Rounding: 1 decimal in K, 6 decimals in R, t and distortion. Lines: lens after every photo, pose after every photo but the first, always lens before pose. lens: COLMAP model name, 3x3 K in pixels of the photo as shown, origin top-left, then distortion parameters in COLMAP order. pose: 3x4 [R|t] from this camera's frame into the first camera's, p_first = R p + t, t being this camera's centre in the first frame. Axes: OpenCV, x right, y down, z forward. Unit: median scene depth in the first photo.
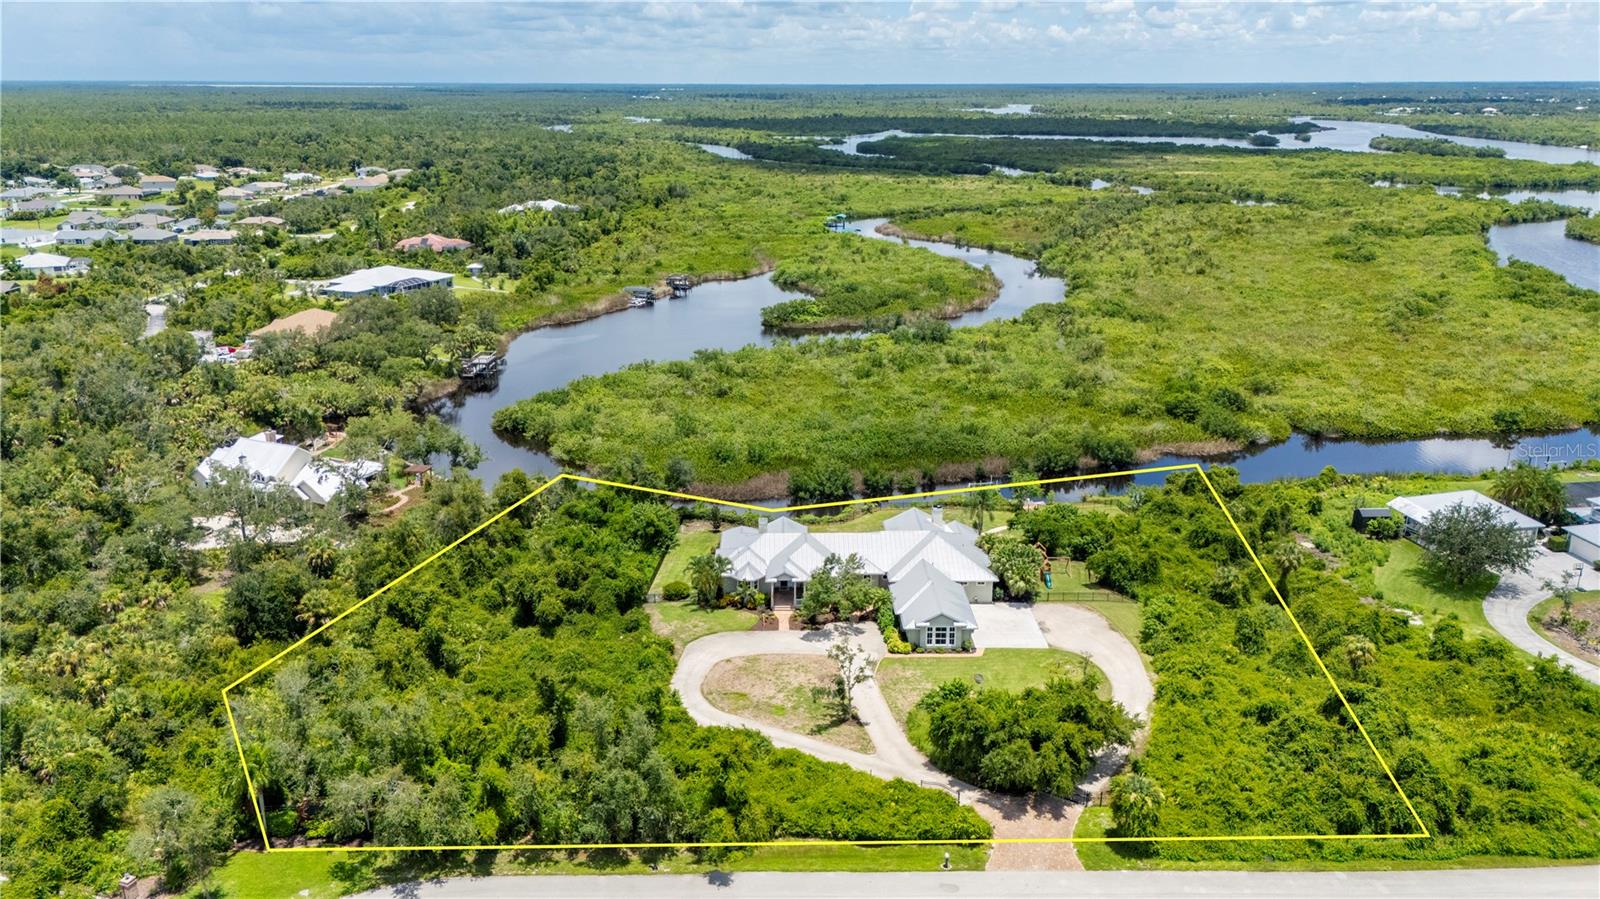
lens RADIAL K [[1183.4, 0, 796.1], [0, 1183.4, 447.1], [0, 0, 1]] dist [0.087146, -0.093240]
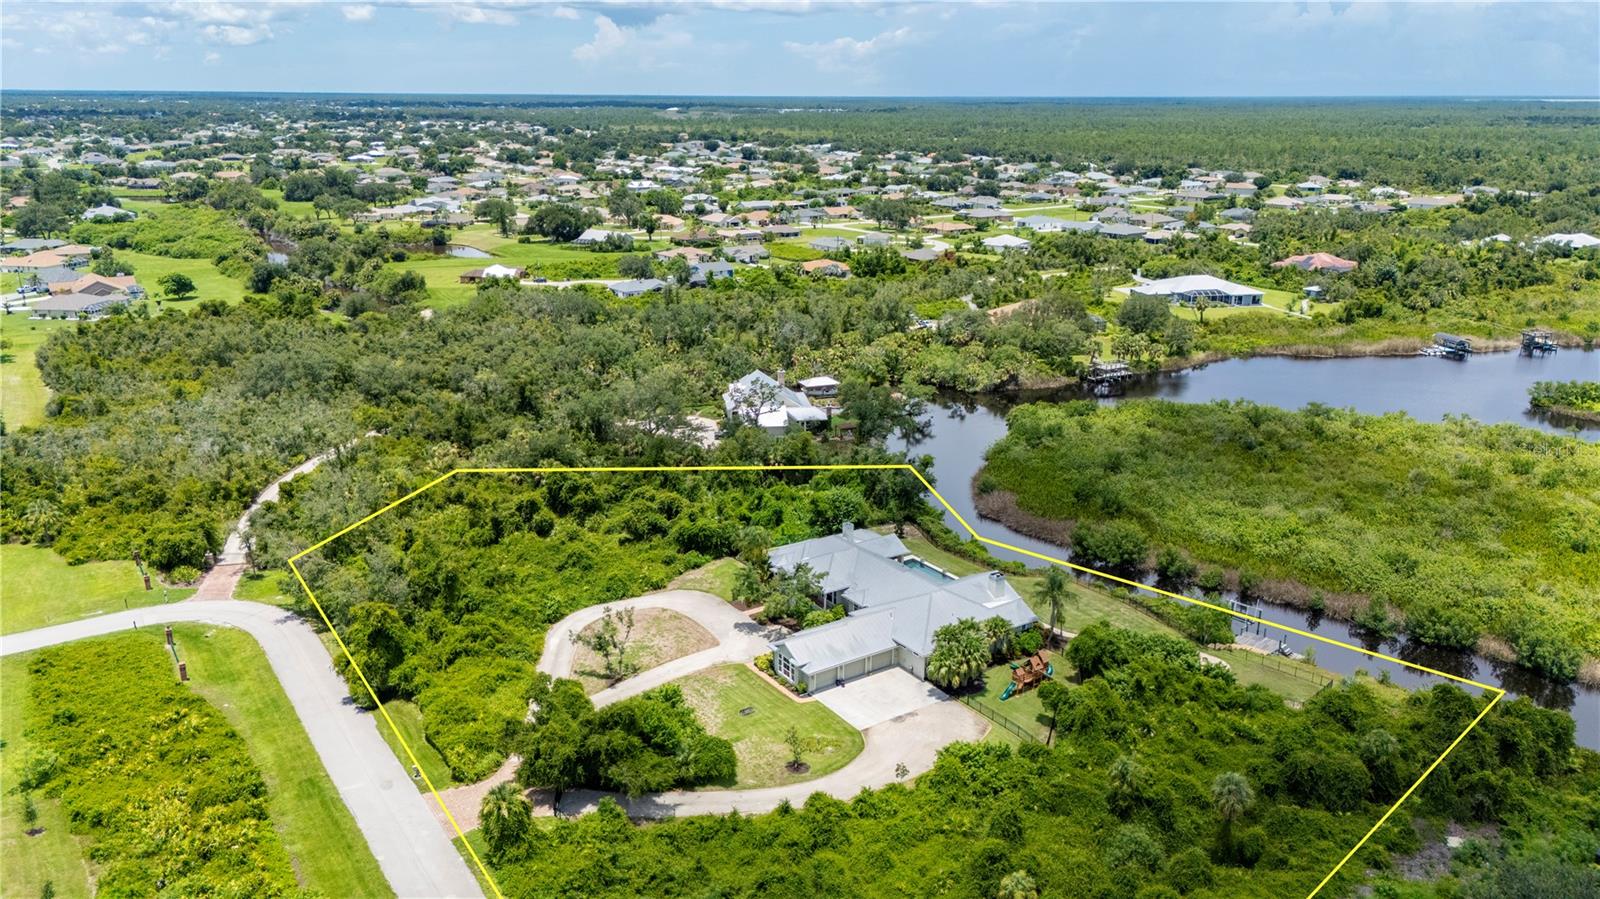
lens RADIAL K [[1149.9, 0, 799.0], [0, 1149.9, 449.0], [0, 0, 1]] dist [0.043279, -0.000216]
pose [[0.550565, 0.240641, -0.799356, 0.591868], [-0.245552, 0.961872, 0.120439, -0.089722], [0.797861, 0.129974, 0.588664, 0.310785]]
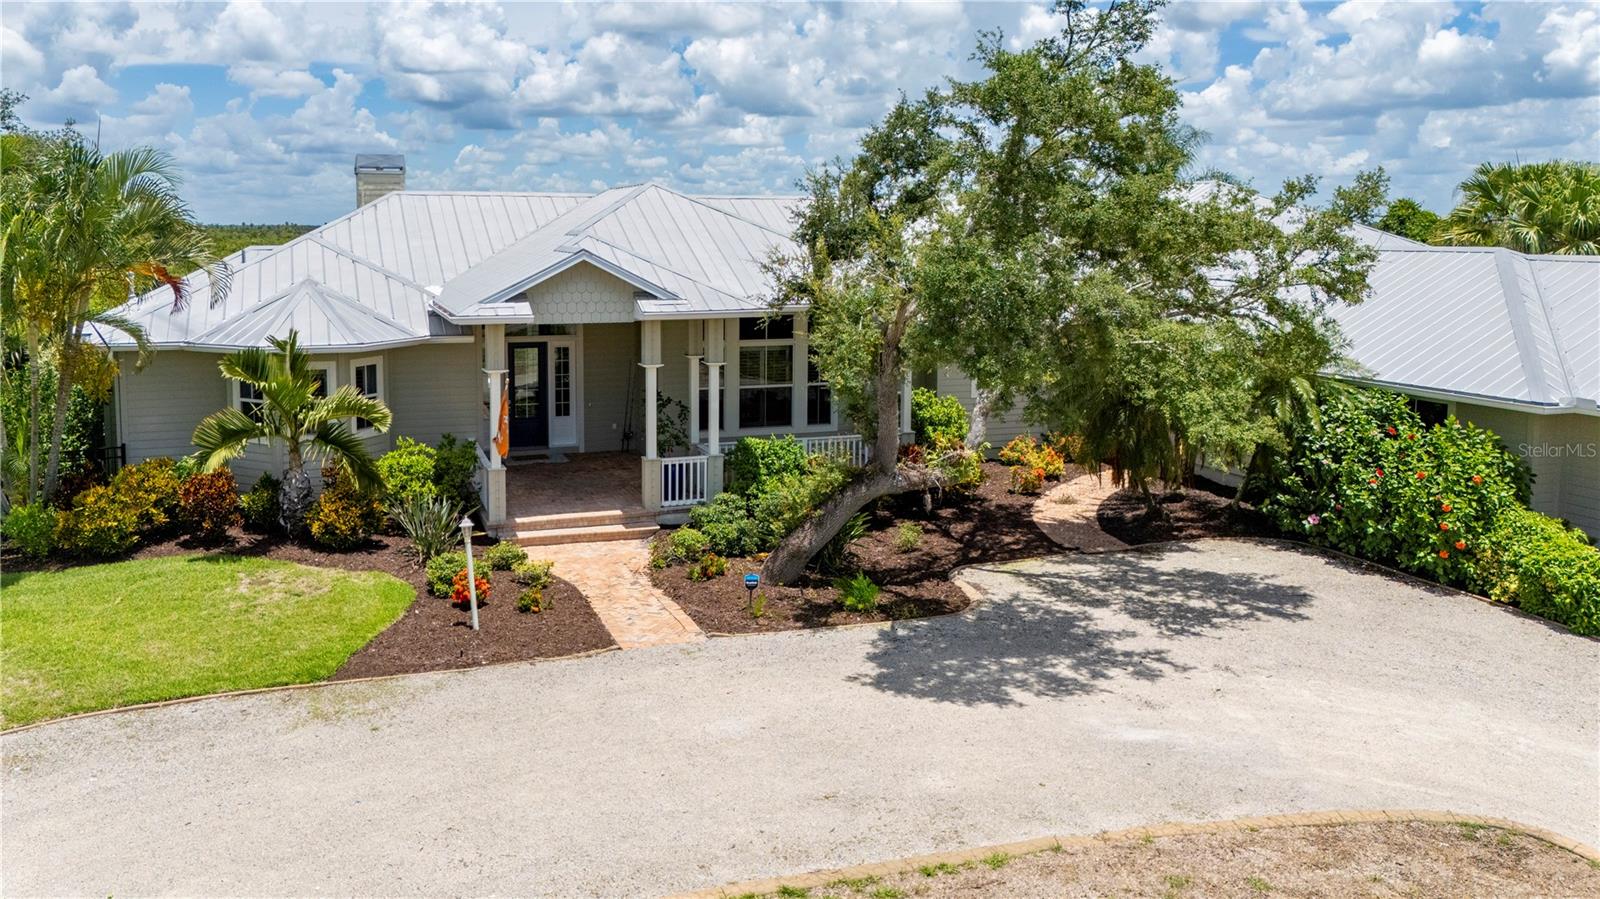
lens RADIAL K [[1213.3, 0, 695.3], [0, 1213.3, 339.6], [0, 0, 1]] dist [0.050664, -0.048714]
pose [[0.959341, -0.025851, 0.281065, -0.028969], [0.082115, 0.978286, -0.190300, 0.110416], [-0.270042, 0.205642, 0.940632, 0.657452]]
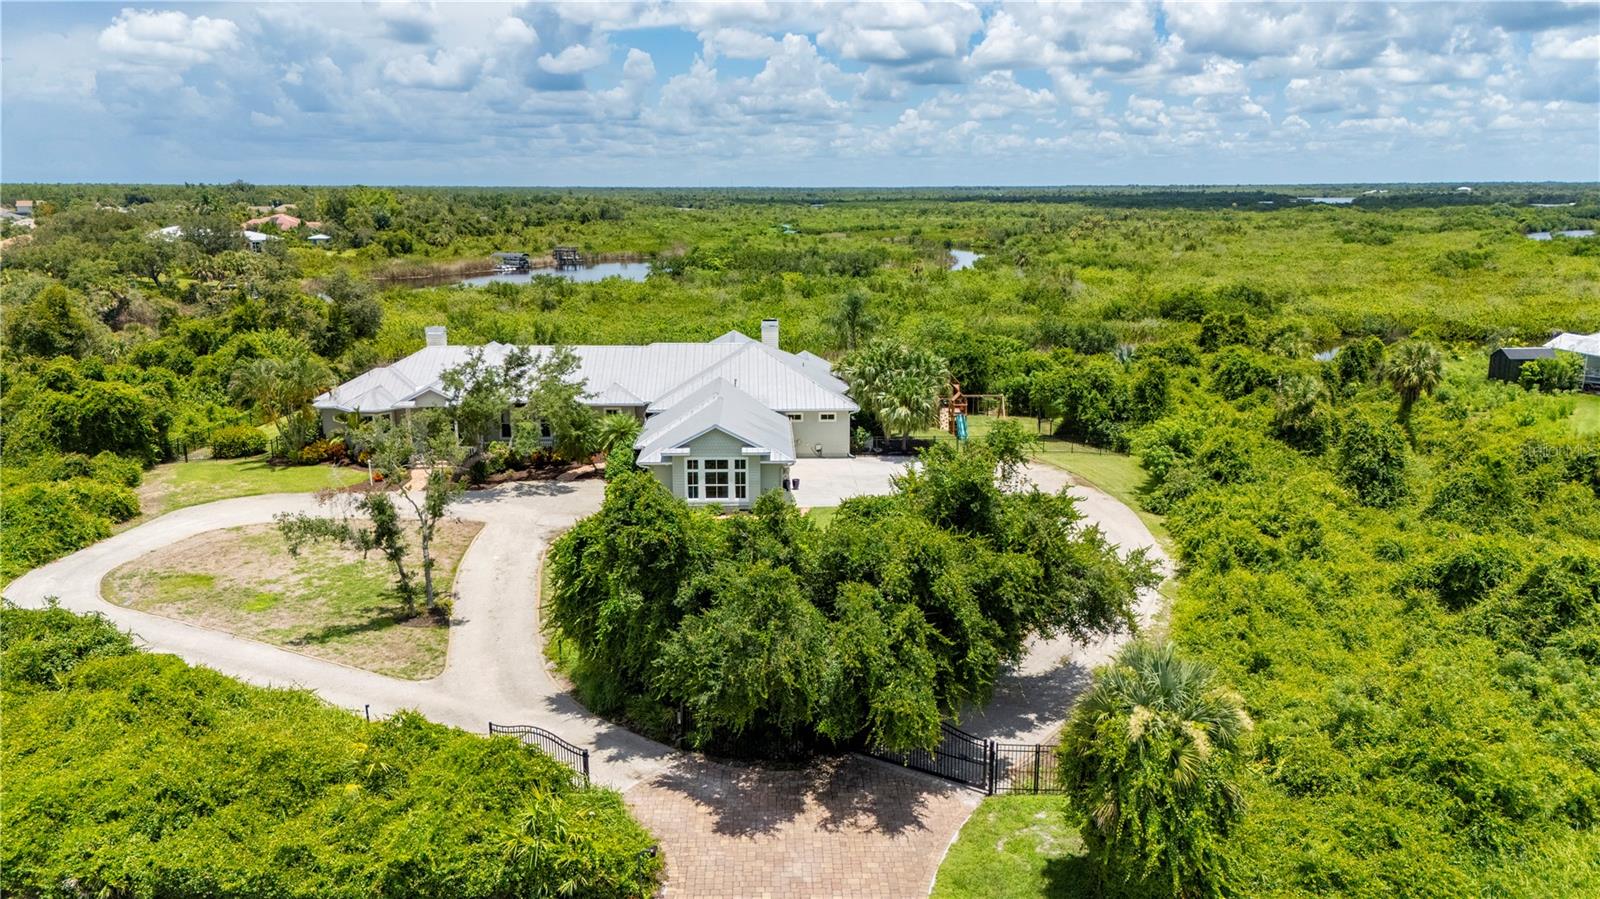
lens RADIAL K [[1183.4, 0, 796.1], [0, 1183.4, 447.1], [0, 0, 1]] dist [0.087146, -0.093240]
pose [[0.999897, -0.004125, 0.013774, 0.104794], [0.005215, 0.996776, -0.080060, 0.131132], [-0.013399, 0.080123, 0.996695, 0.379540]]
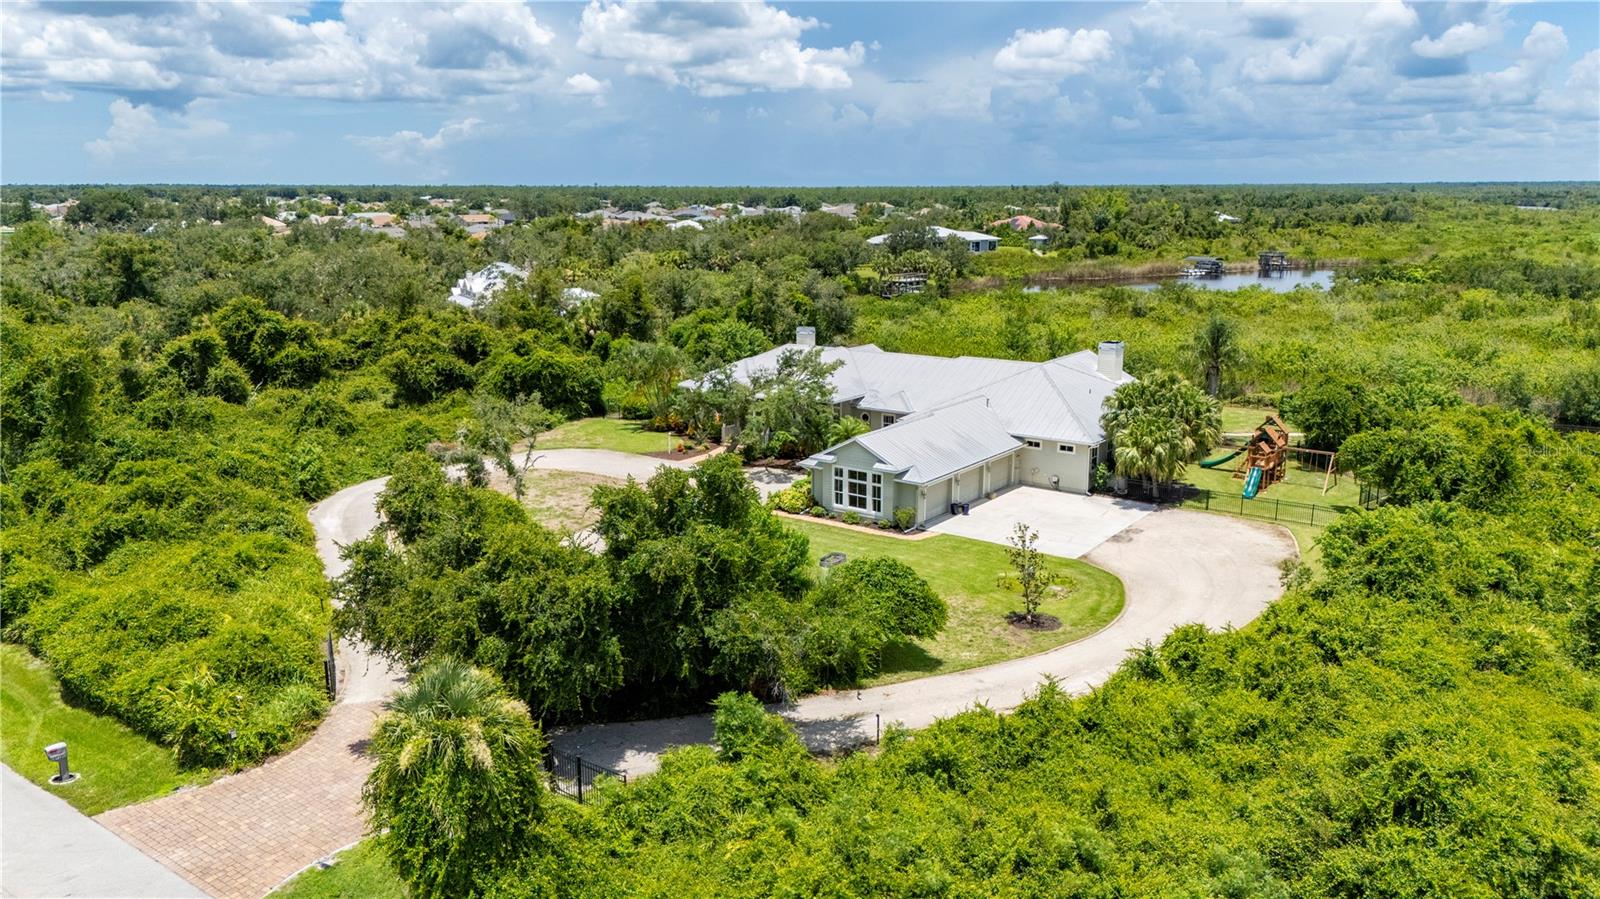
lens RADIAL K [[1171.3, 0, 793.7], [0, 1171.3, 466.0], [0, 0, 1]] dist [0.073043, -0.093585]
pose [[0.796415, 0.136852, -0.589062, 0.273080], [-0.172937, 0.984920, -0.004992, 0.111440], [0.579496, 0.105846, 0.808072, 0.424207]]
